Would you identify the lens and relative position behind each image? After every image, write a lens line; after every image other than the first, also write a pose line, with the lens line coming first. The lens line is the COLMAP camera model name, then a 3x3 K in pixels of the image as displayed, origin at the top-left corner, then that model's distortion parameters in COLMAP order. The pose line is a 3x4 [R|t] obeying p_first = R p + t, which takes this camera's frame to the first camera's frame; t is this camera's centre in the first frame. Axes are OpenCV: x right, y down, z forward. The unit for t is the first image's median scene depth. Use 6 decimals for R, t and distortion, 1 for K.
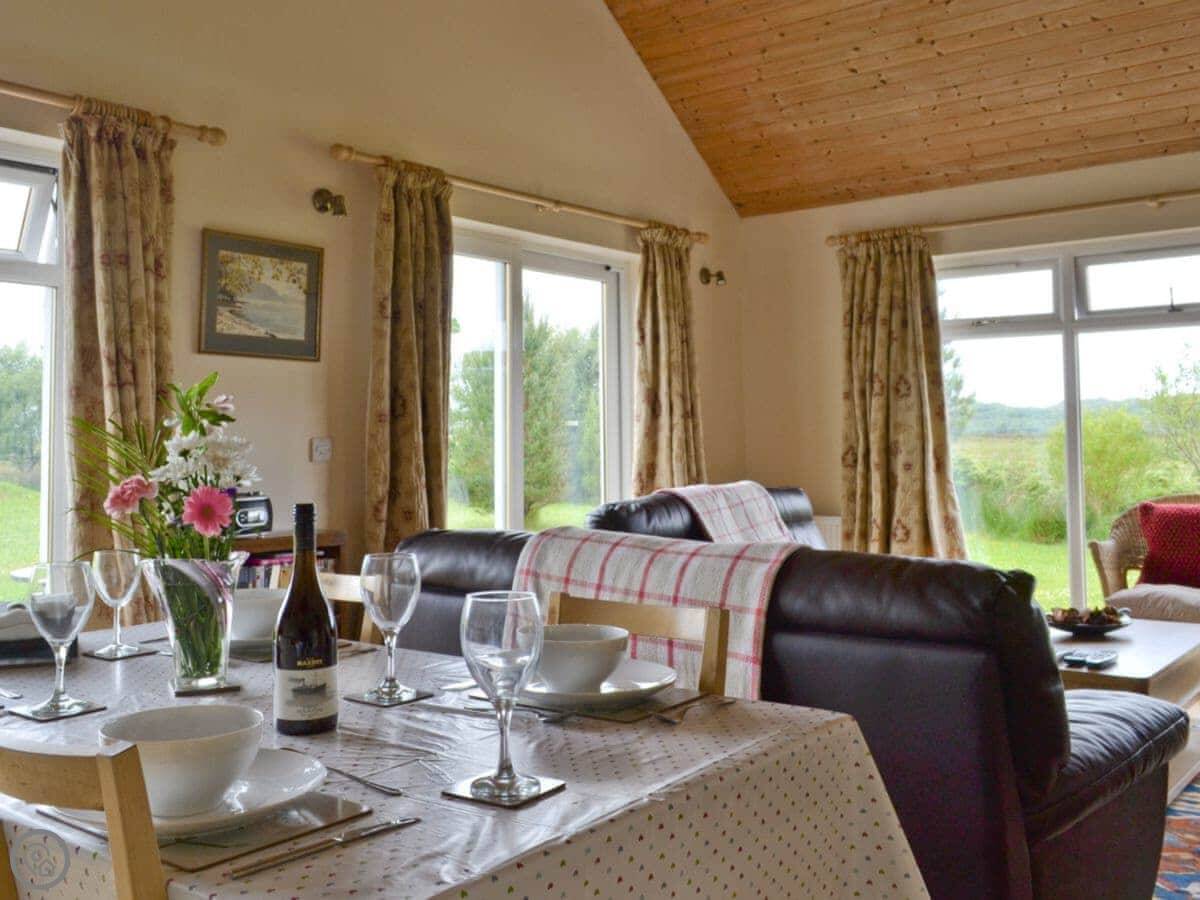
lens RADIAL K [[1119.0, 0, 650.9], [0, 1119.0, 388.9], [0, 0, 1]] dist [-0.002665, -0.002436]
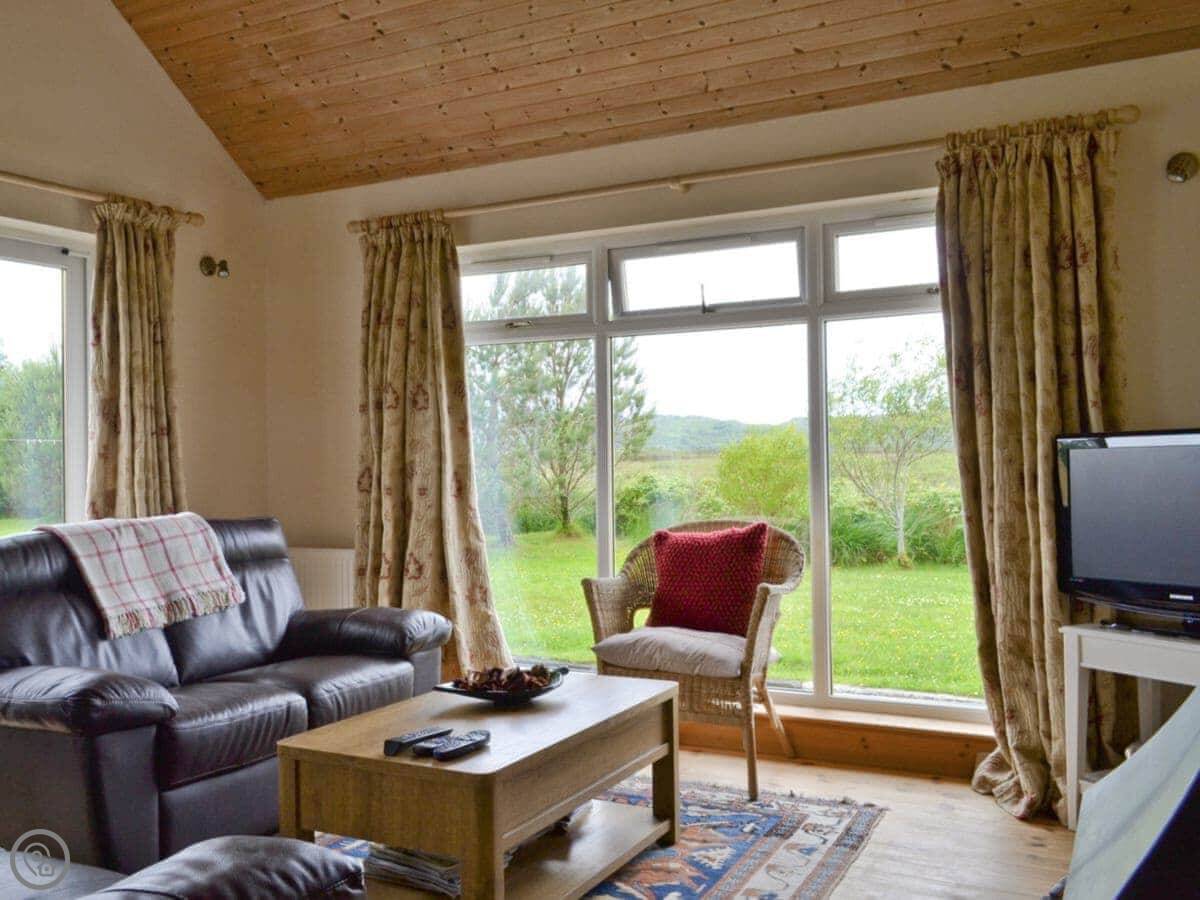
lens RADIAL K [[1111.4, 0, 600.0], [0, 1111.4, 450.0], [0, 0, 1]] dist [-0.000263, -0.002143]
pose [[0.986349, -0.004480, 0.164609, 0.219569], [-0.001958, 0.999240, 0.038929, 0.004378], [-0.164659, -0.038720, 0.985590, 0.135779]]
